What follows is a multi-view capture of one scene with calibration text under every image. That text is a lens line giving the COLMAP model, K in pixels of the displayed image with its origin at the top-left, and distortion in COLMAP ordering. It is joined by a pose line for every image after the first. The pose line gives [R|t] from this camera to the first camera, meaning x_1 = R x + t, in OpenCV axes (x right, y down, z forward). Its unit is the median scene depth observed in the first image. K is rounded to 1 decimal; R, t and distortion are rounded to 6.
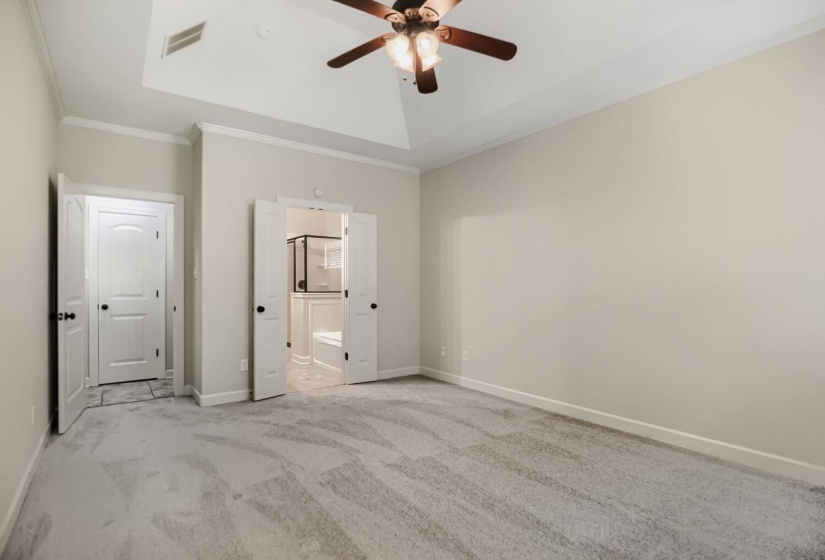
lens RADIAL K [[399.6, 0, 415.6], [0, 399.6, 287.7], [0, 0, 1]] dist [-0.003421, -0.000524]
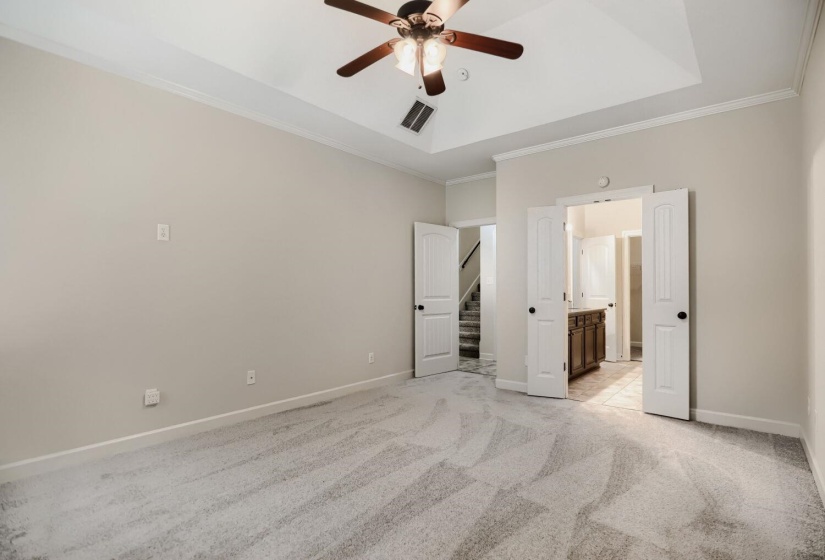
lens RADIAL K [[411.4, 0, 413.4], [0, 411.4, 283.3], [0, 0, 1]] dist [-0.001310, -0.000085]
pose [[0.271534, -0.009371, -0.962383, 0.772877], [0.002714, 0.999956, -0.008971, -0.012076], [0.962425, -0.000176, 0.271548, 0.524256]]
